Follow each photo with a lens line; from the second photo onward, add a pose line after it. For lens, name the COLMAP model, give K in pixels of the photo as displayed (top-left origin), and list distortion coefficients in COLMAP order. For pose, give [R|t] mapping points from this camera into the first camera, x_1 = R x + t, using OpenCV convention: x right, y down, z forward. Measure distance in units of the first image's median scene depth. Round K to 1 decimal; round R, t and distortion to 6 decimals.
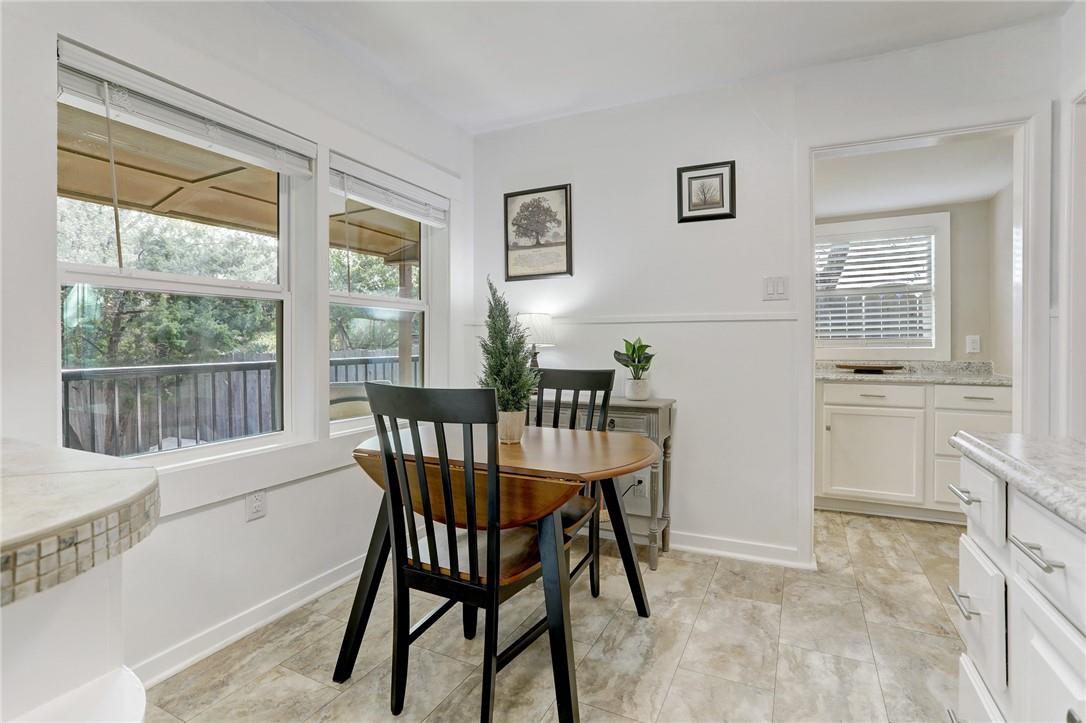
lens RADIAL K [[517.9, 0, 554.0], [0, 517.9, 340.6], [0, 0, 1]] dist [-0.056605, 0.033206]
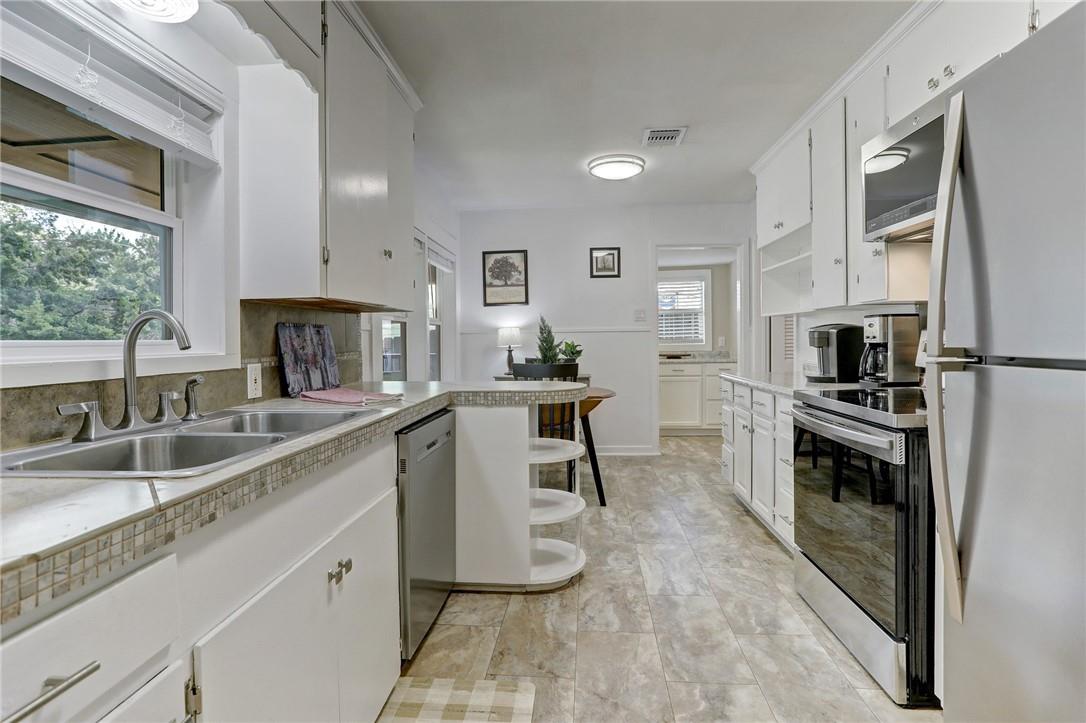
lens RADIAL K [[517.9, 0, 554.0], [0, 517.9, 340.6], [0, 0, 1]] dist [-0.056605, 0.033206]
pose [[0.926707, -0.011423, 0.375612, -0.511695], [0.009560, 0.999931, 0.006823, -0.017197], [-0.375664, -0.002732, 0.926752, -0.588567]]
